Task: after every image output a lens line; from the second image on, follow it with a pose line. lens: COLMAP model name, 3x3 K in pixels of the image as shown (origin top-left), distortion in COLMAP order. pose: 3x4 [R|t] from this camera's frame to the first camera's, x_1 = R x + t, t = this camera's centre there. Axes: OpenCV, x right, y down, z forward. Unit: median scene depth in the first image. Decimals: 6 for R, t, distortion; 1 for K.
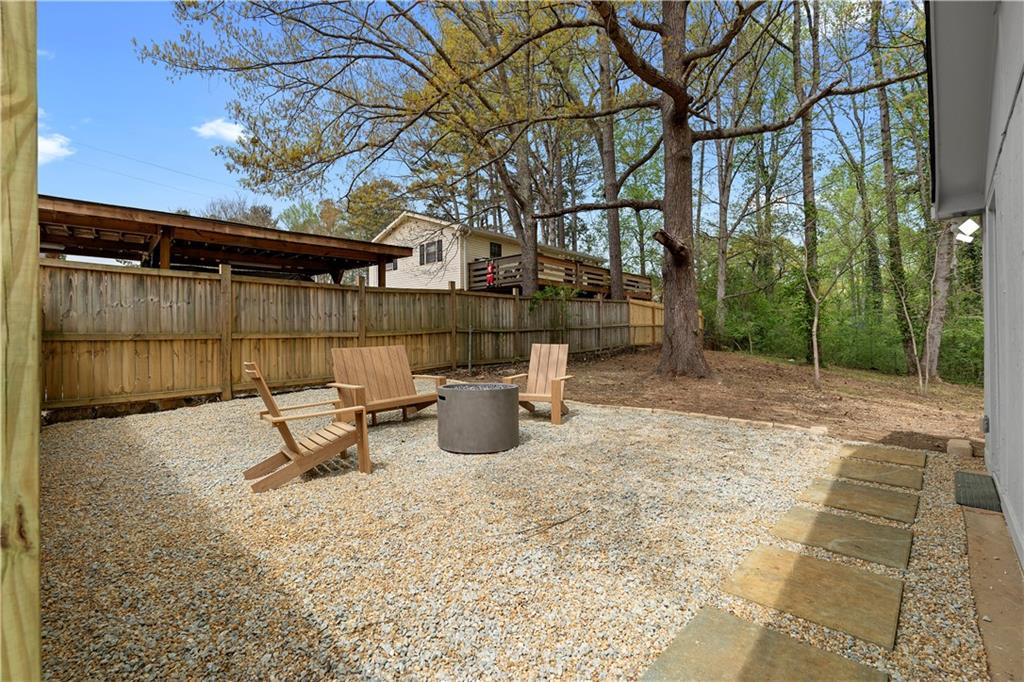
lens RADIAL K [[460.9, 0, 511.3], [0, 460.9, 337.0], [0, 0, 1]] dist [-0.000728, -0.000210]
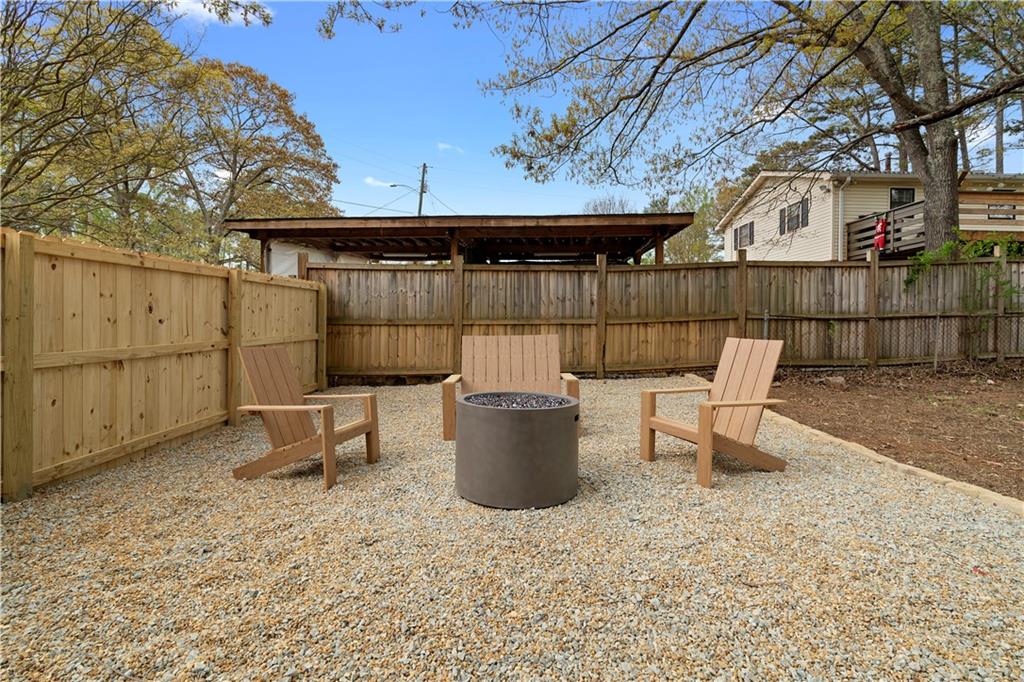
lens RADIAL K [[460.9, 0, 511.3], [0, 460.9, 337.0], [0, 0, 1]] dist [-0.000728, -0.000210]
pose [[0.678918, 0.030854, -0.733565, 0.217794], [-0.009696, 0.999406, 0.033062, -0.002667], [0.734150, -0.015334, 0.678814, 0.307075]]
